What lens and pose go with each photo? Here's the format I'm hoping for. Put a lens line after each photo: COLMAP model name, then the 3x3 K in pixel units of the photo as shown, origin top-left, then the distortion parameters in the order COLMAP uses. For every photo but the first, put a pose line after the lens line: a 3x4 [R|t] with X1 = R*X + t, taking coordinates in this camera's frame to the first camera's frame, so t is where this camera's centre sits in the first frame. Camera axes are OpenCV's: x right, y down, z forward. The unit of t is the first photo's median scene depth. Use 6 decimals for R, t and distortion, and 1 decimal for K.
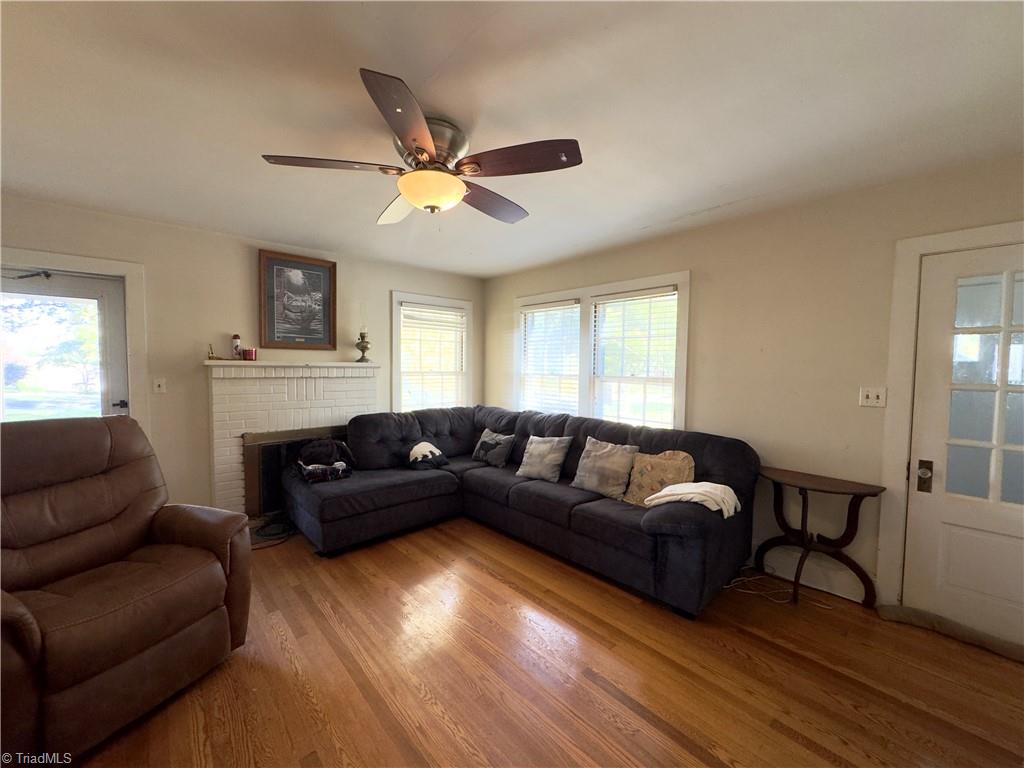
lens RADIAL K [[407.7, 0, 512.0], [0, 407.7, 384.0], [0, 0, 1]] dist [-0.001757, -0.000189]
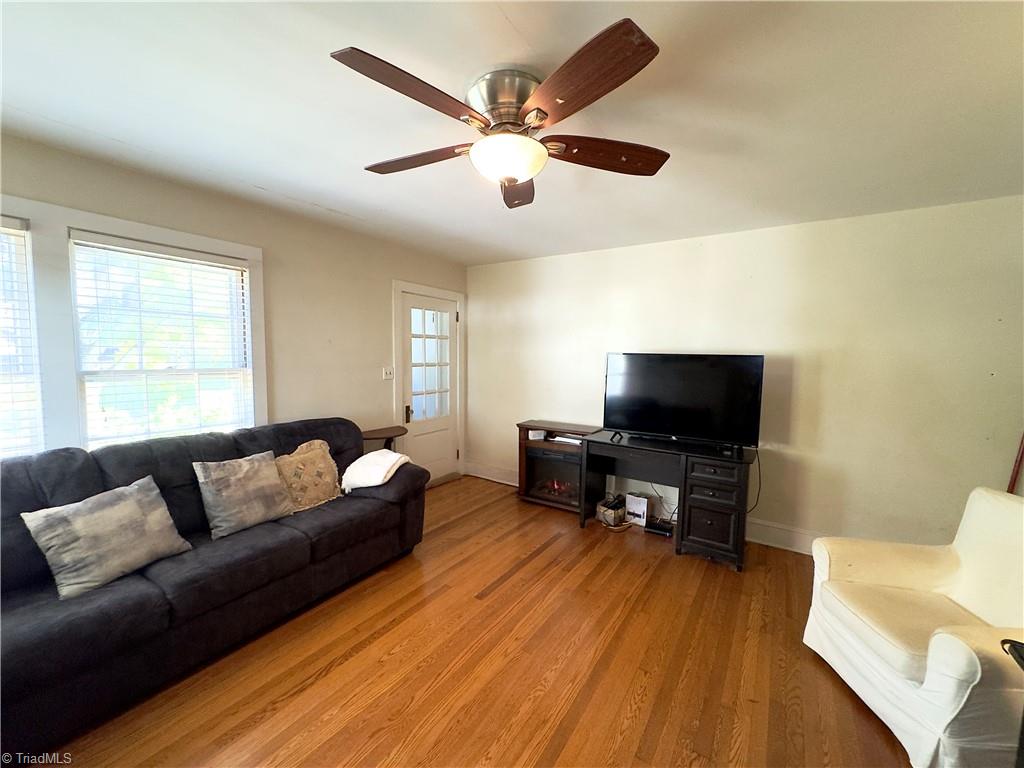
lens RADIAL K [[407.7, 0, 512.0], [0, 407.7, 384.0], [0, 0, 1]] dist [-0.001757, -0.000189]
pose [[-0.255700, -0.083220, 0.963168, -0.671690], [0.030877, 0.995077, 0.094174, -0.052979], [-0.966263, 0.053820, -0.251871, 0.779468]]
